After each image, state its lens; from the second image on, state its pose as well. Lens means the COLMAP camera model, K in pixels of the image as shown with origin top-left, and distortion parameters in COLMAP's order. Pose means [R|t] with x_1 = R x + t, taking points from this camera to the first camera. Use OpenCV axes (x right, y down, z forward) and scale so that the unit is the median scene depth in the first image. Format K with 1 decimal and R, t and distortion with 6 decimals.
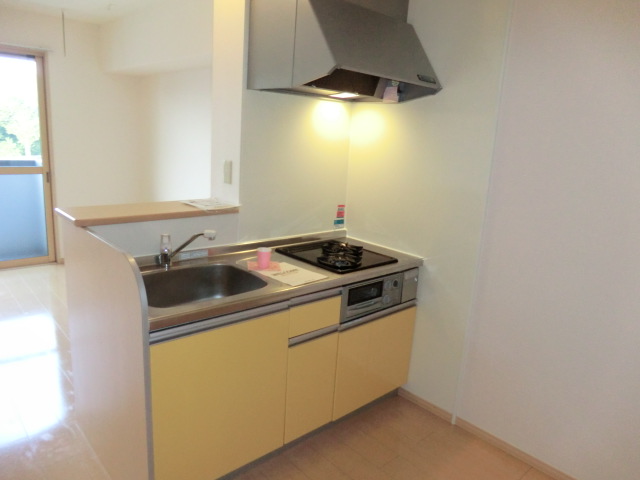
lens RADIAL K [[459.6, 0, 320.0], [0, 459.6, 240.0], [0, 0, 1]] dist [-0.029093, 0.003702]
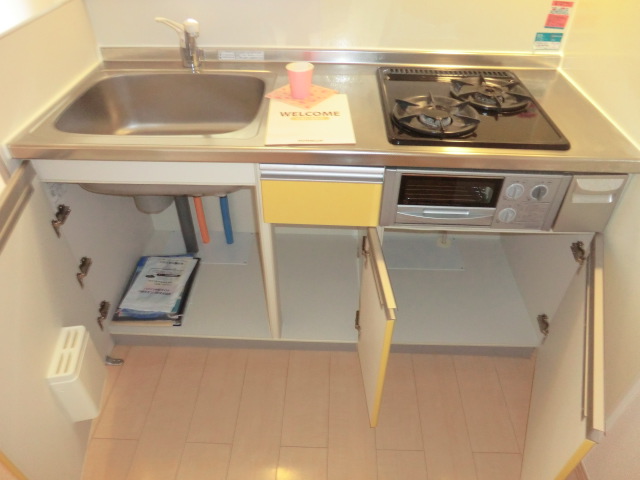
lens RADIAL K [[459.6, 0, 320.0], [0, 459.6, 240.0], [0, 0, 1]] dist [-0.029093, 0.003702]
pose [[0.710148, 0.402275, -0.577809, 0.300989], [-0.121144, 0.878269, 0.462567, -0.053757], [0.693551, -0.258493, 0.672434, 0.519608]]
